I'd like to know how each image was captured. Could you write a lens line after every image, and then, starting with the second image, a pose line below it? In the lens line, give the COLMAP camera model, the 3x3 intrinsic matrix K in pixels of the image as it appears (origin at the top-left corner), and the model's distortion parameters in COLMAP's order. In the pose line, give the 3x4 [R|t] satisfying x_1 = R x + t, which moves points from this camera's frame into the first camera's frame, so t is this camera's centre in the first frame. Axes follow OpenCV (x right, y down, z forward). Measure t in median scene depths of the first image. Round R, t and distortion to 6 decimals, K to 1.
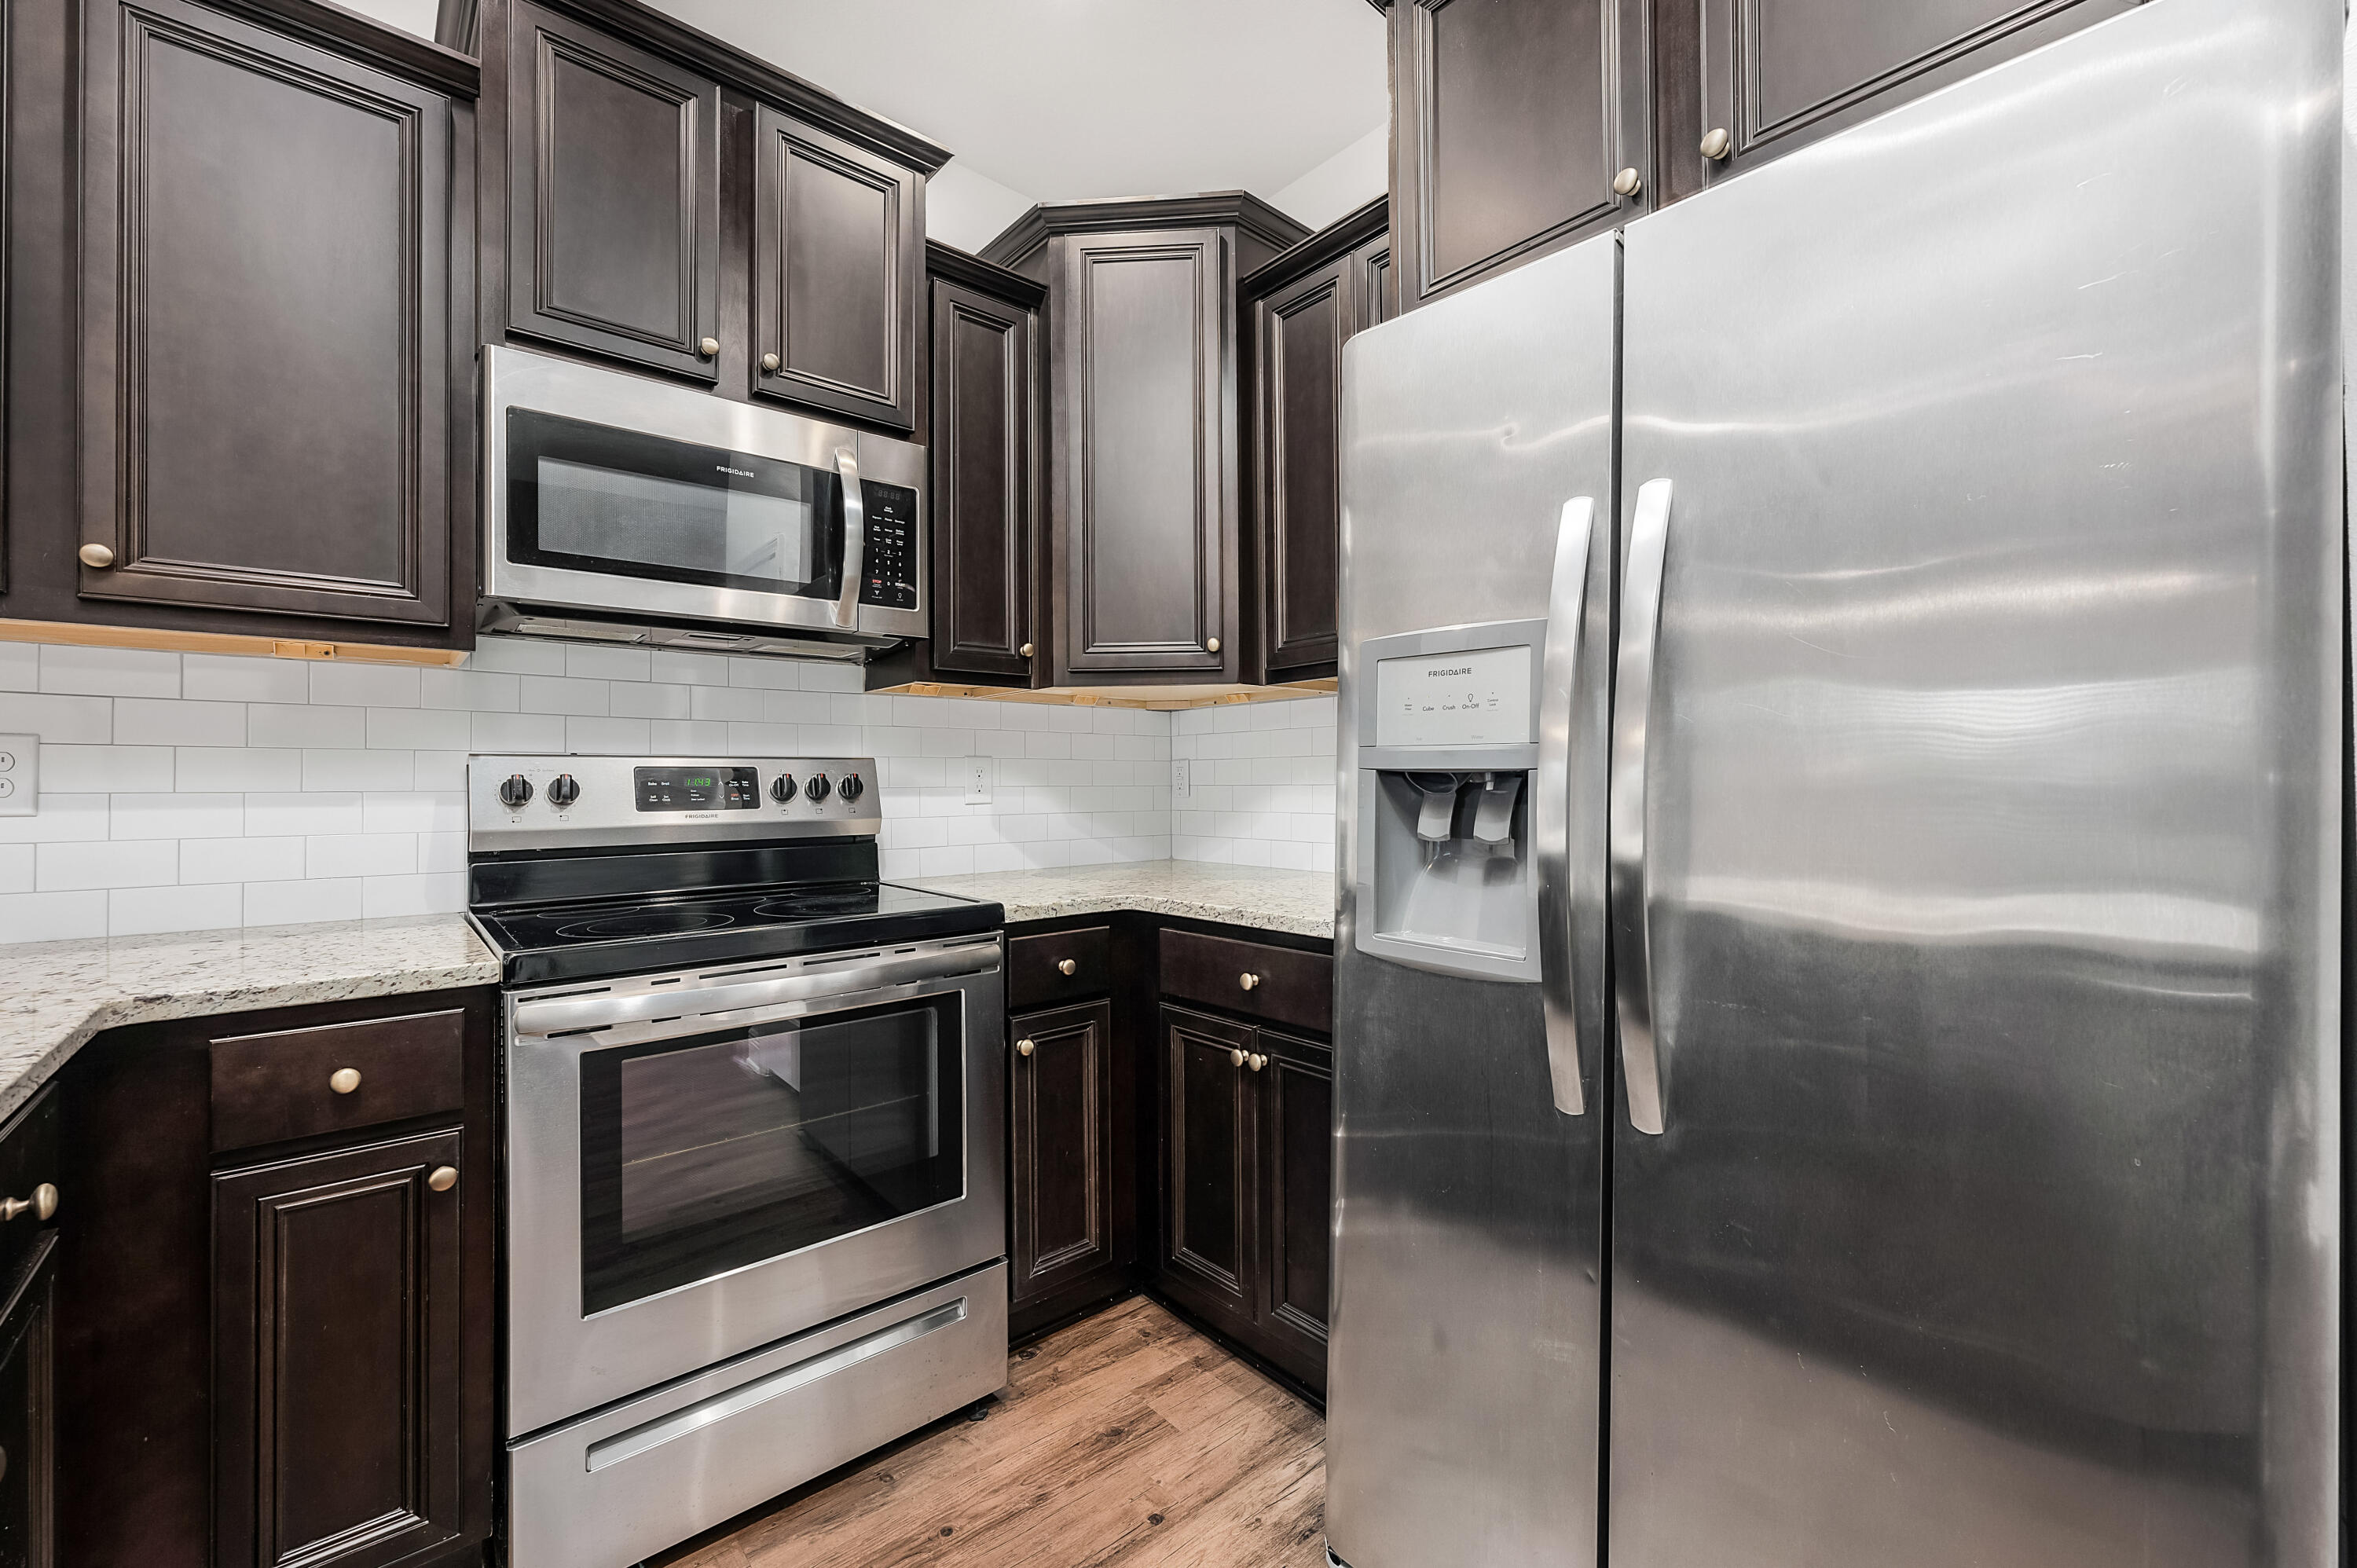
lens RADIAL K [[948.3, 0, 1196.6], [0, 948.3, 781.9], [0, 0, 1]] dist [-0.003483, 0.000739]
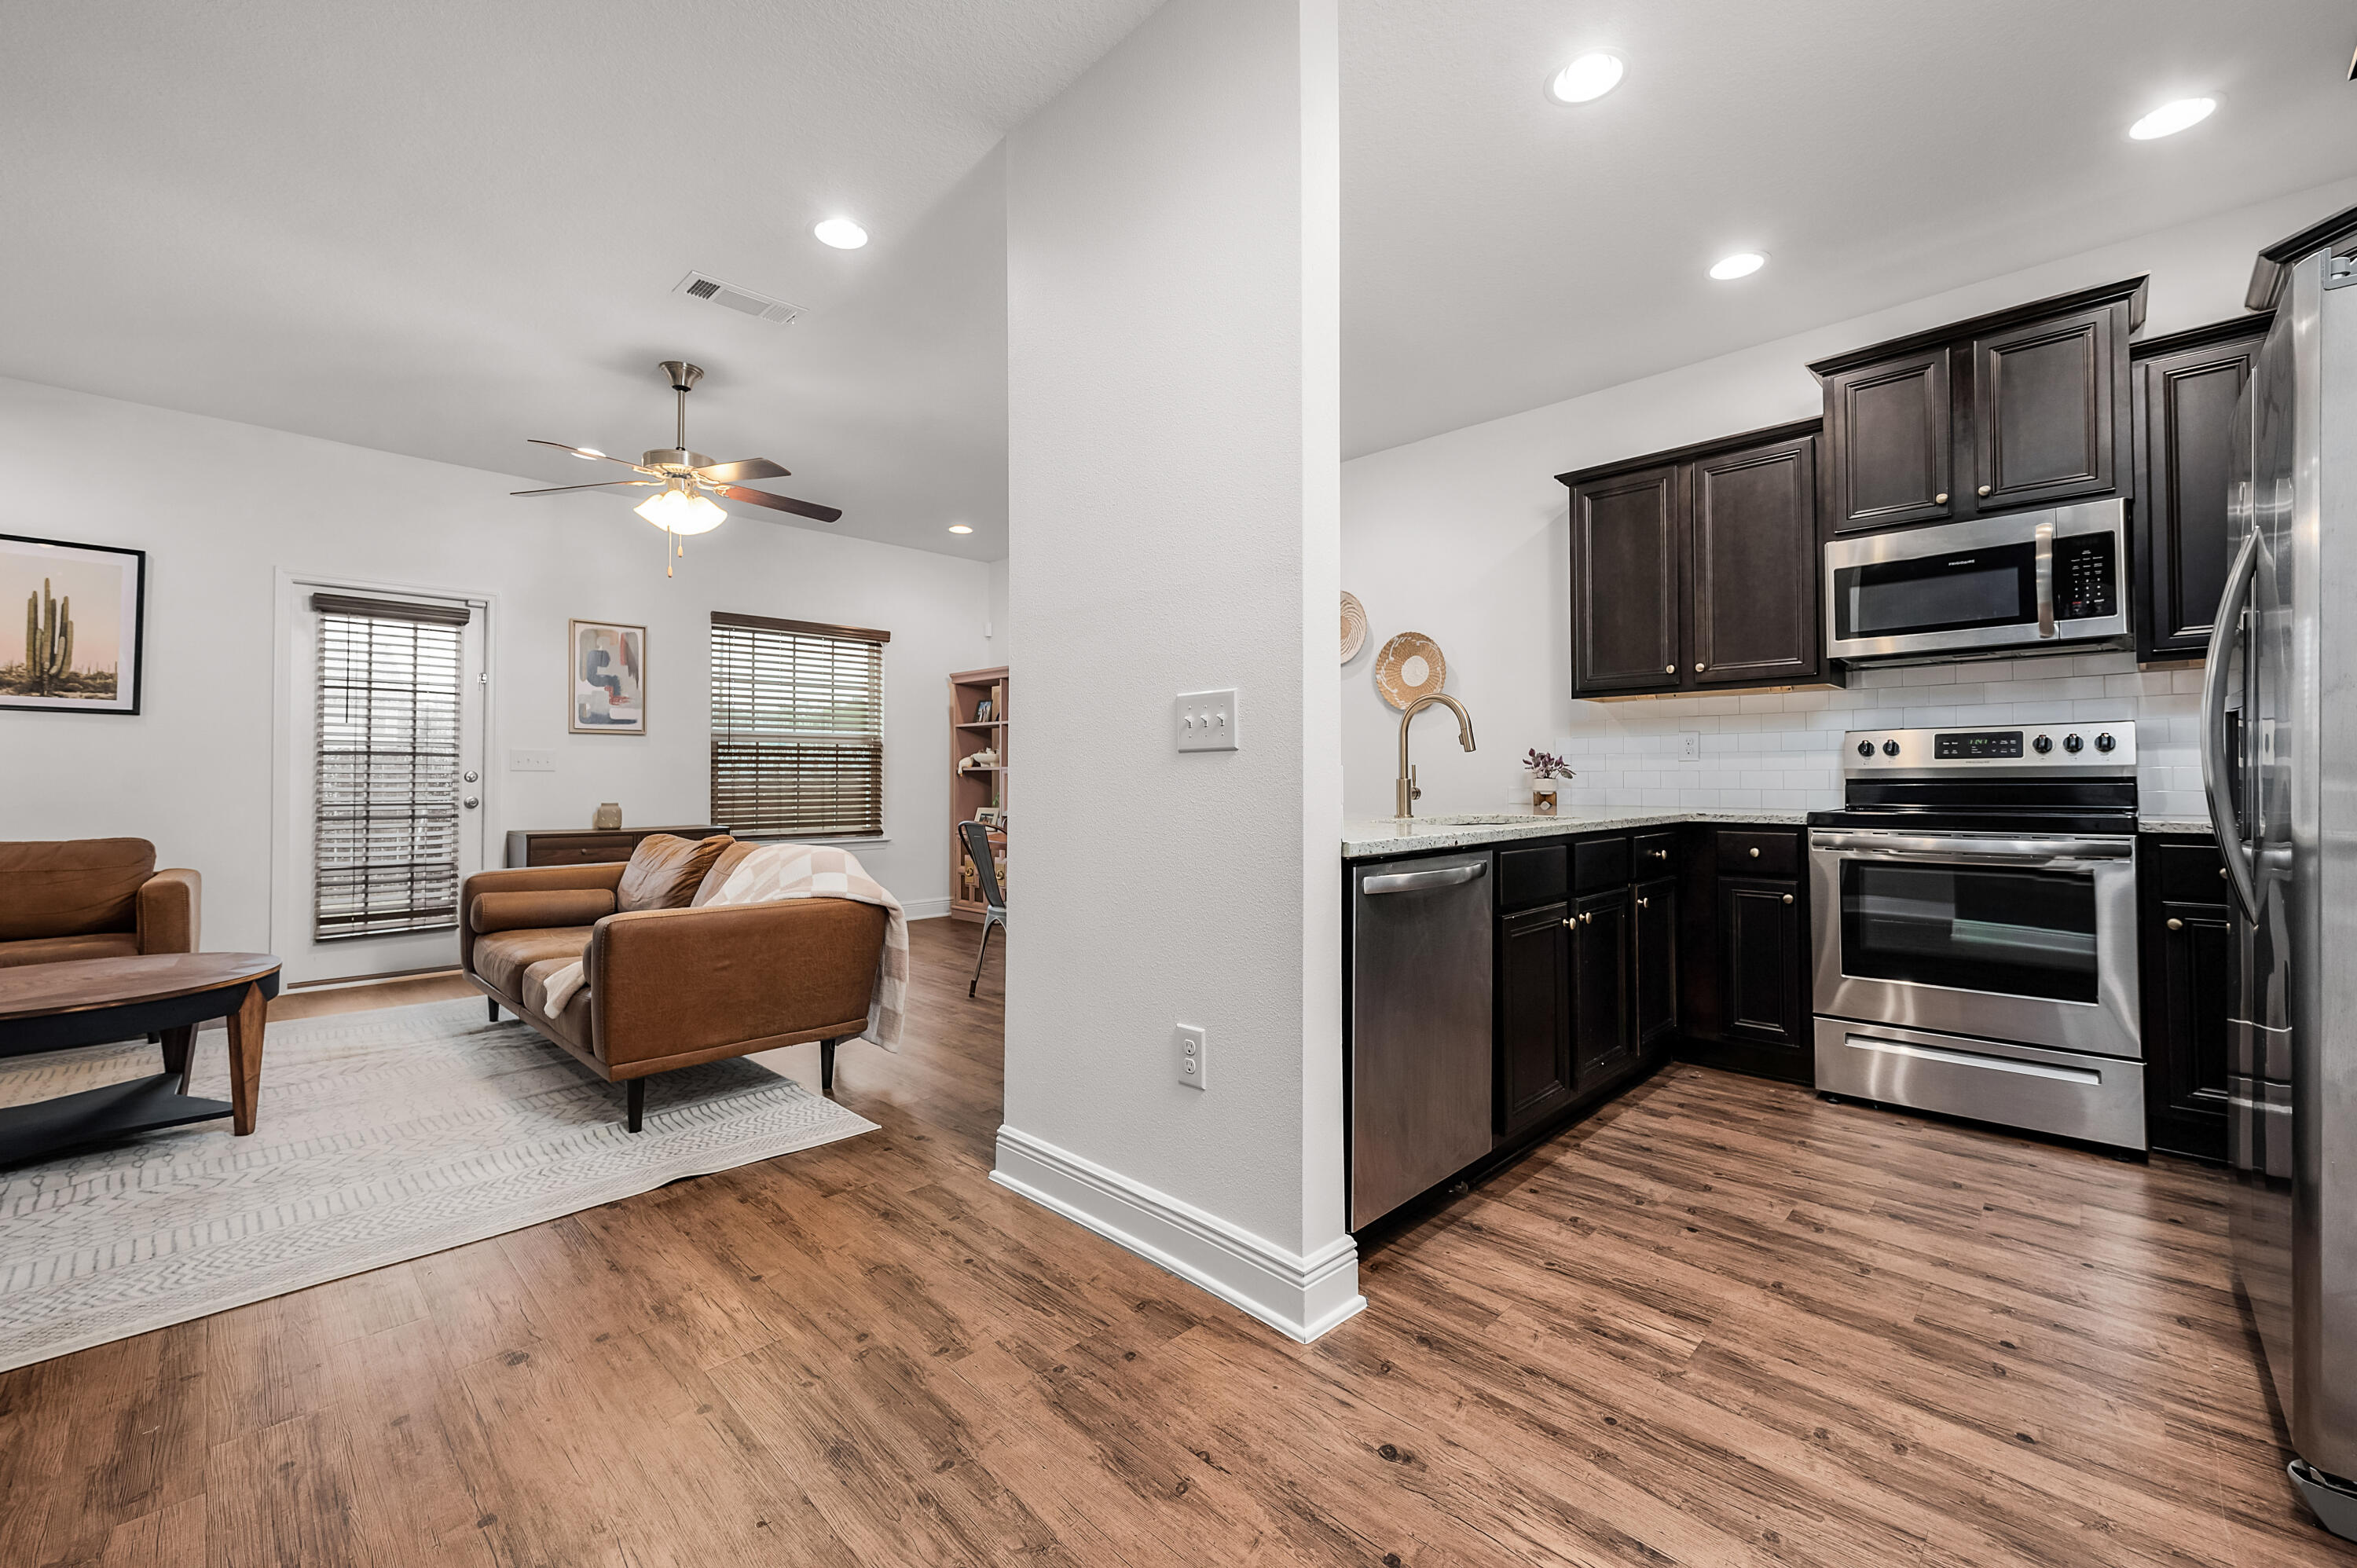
lens RADIAL K [[948.3, 0, 1185.7], [0, 948.3, 764.4], [0, 0, 1]] dist [-0.003483, 0.000739]
pose [[0.071884, -0.014673, -0.997305, 1.089488], [0.004888, 0.999885, -0.014359, 0.060658], [0.997401, -0.003843, 0.071948, -0.529058]]
